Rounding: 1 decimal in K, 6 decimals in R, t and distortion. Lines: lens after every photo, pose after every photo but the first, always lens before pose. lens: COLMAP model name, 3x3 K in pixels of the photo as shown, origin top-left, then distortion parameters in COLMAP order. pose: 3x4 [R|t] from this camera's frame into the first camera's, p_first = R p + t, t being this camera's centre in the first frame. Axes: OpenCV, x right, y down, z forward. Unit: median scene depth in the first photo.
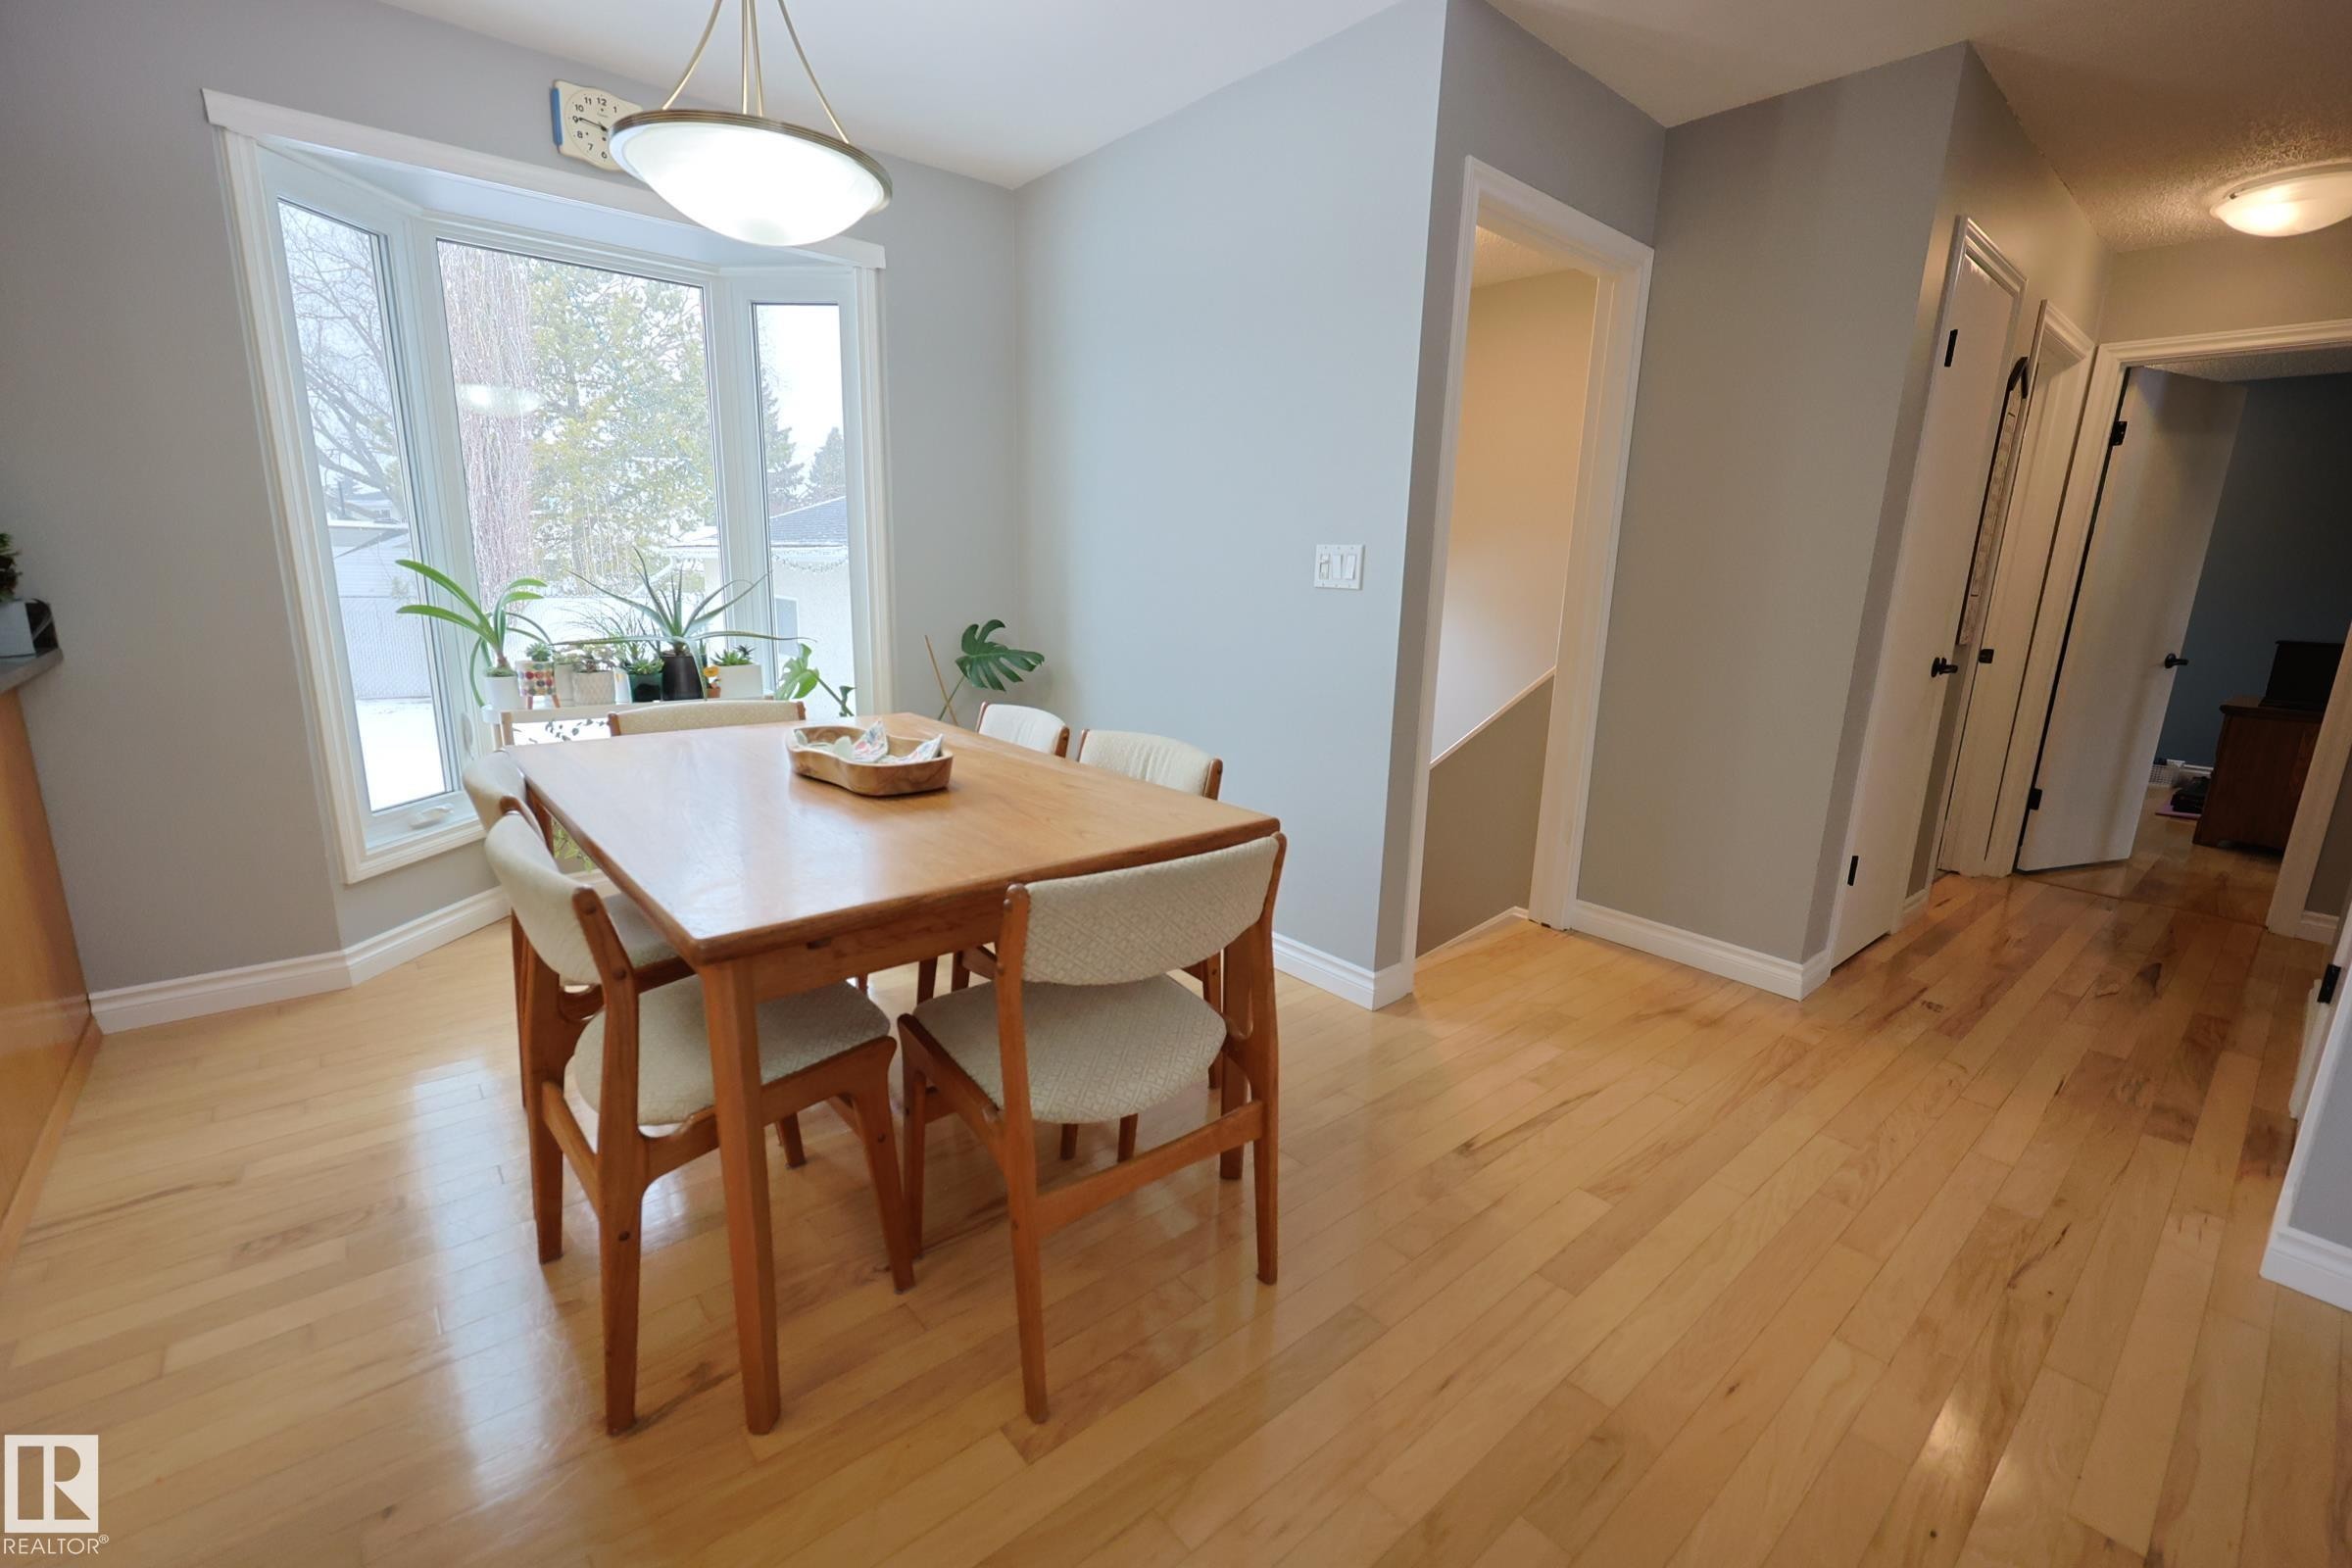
lens RADIAL K [[999.4, 0, 1183.9], [0, 999.4, 793.1], [0, 0, 1]] dist [-0.004562, 0.002768]
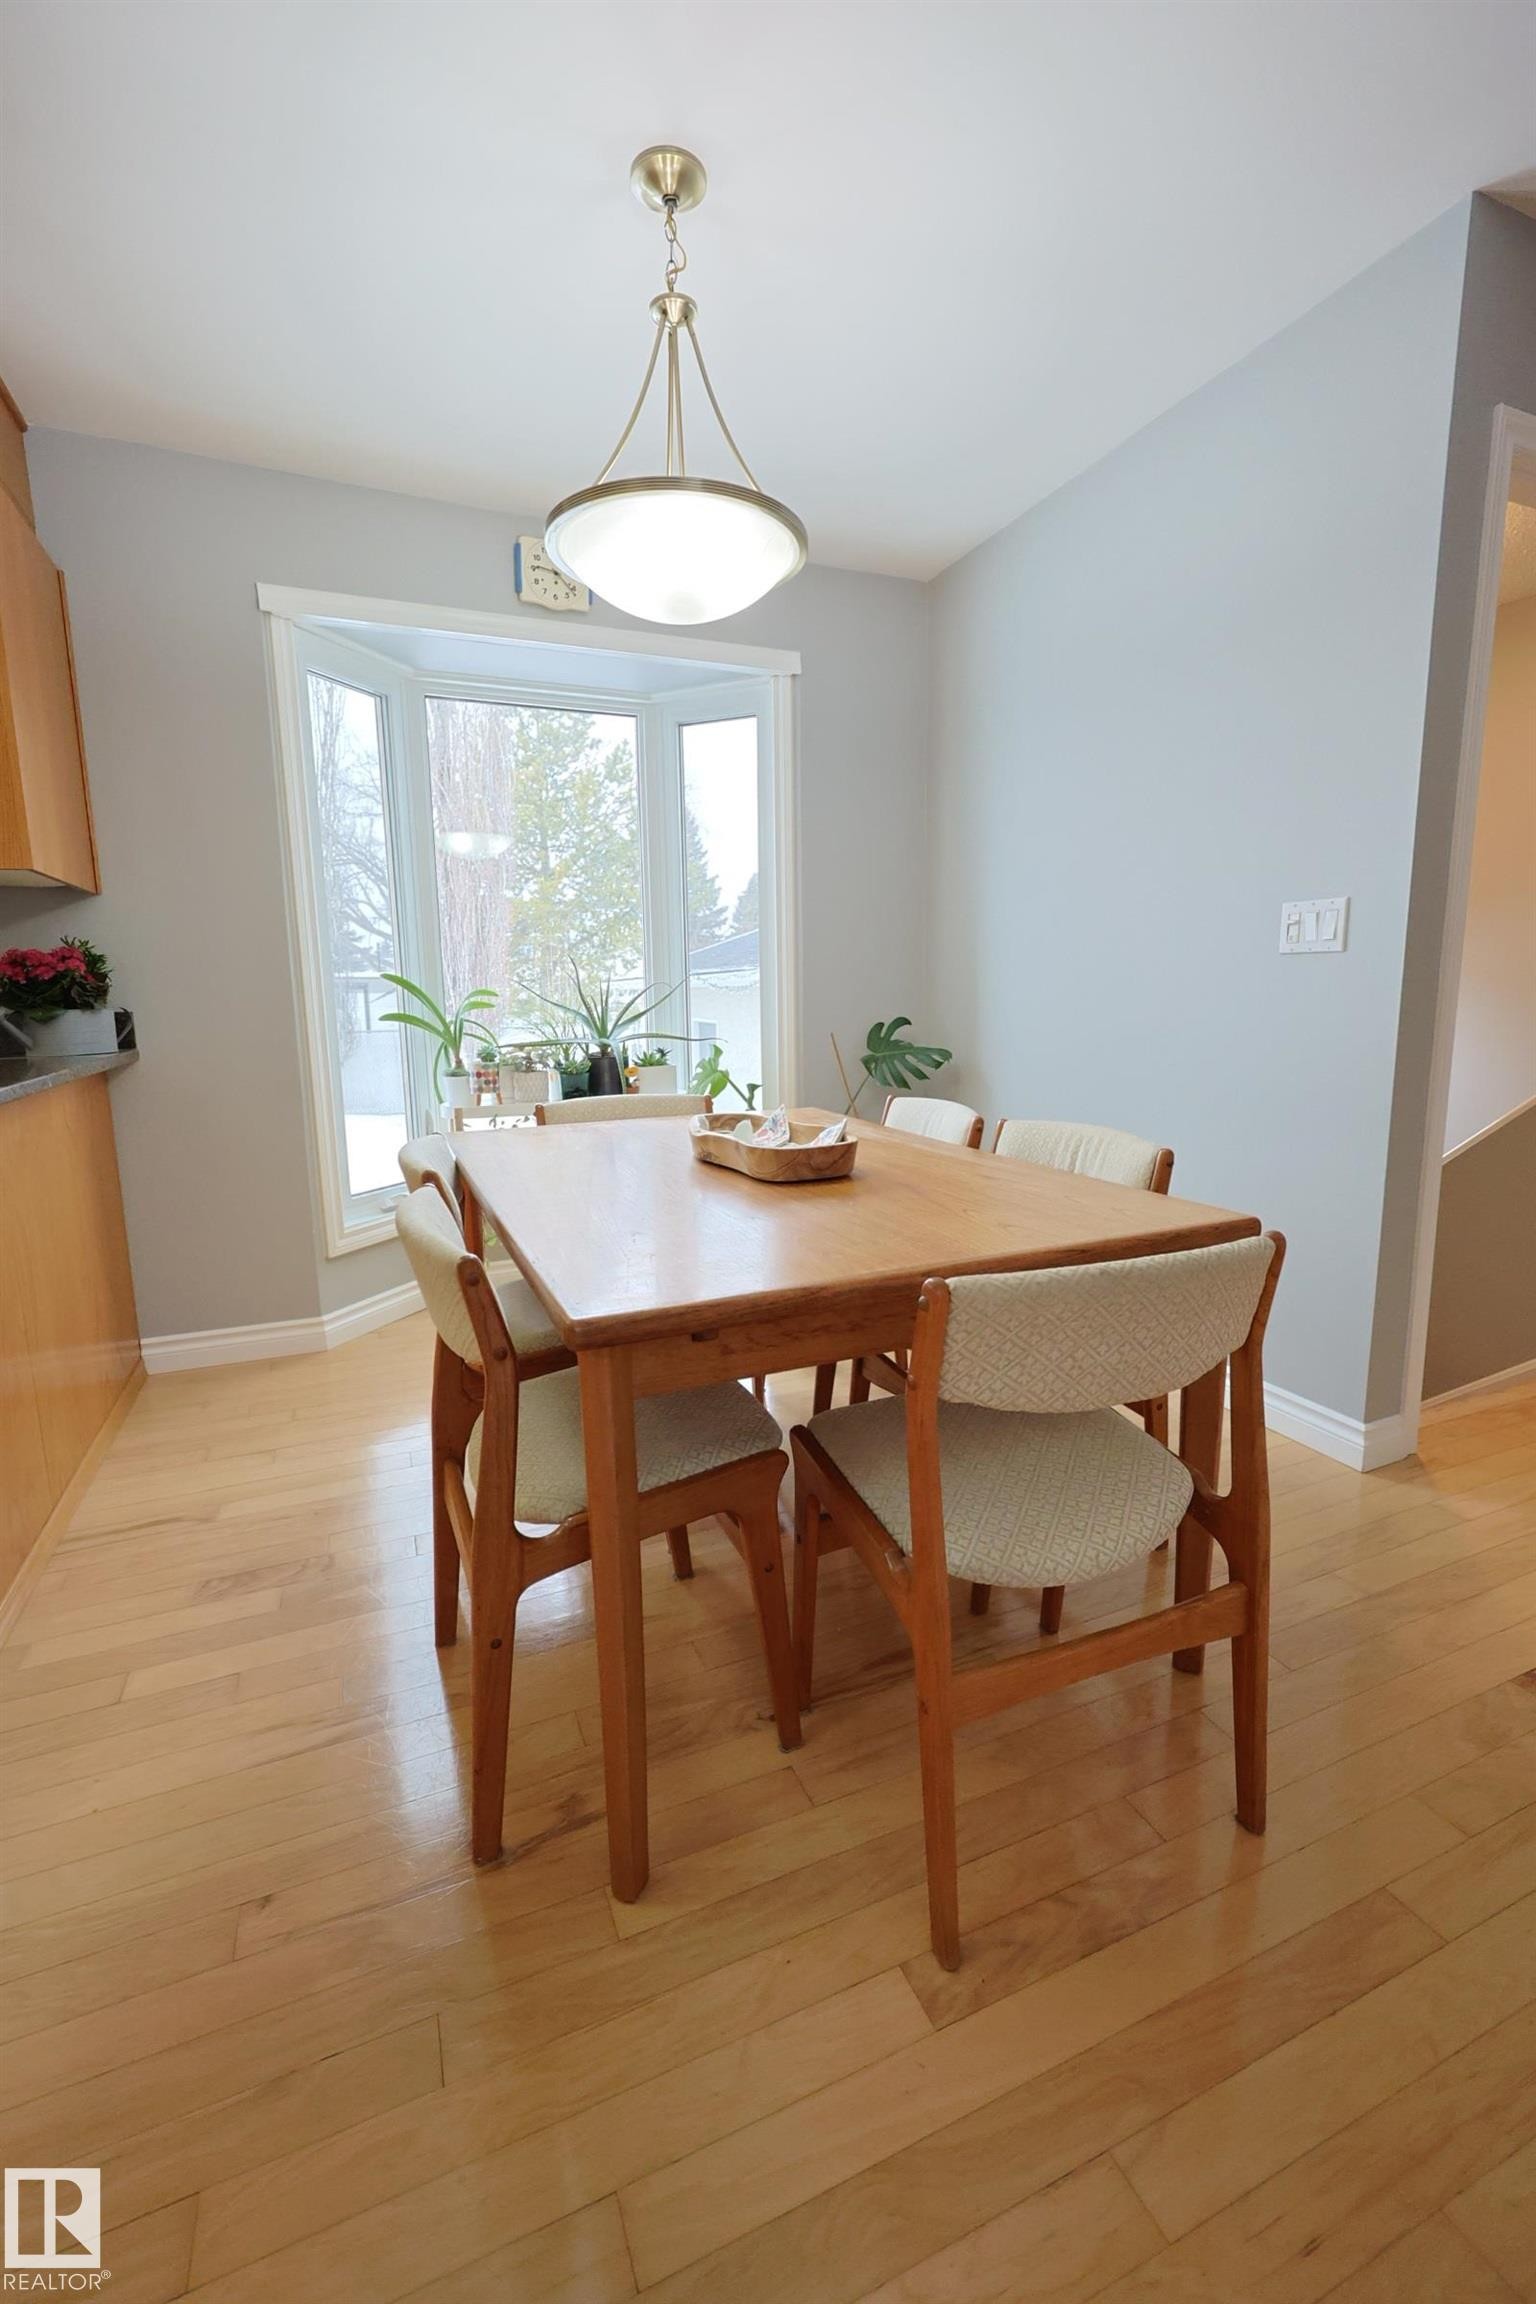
lens RADIAL K [[979.0, 0, 767.6], [0, 979.0, 1145.0], [0, 0, 1]] dist [-0.004562, 0.002768]
pose [[0.950747, 0.007229, -0.309885, -0.031070], [-0.027010, 0.997857, -0.059591, 0.021243], [0.308790, 0.065026, 0.948905, 0.121627]]
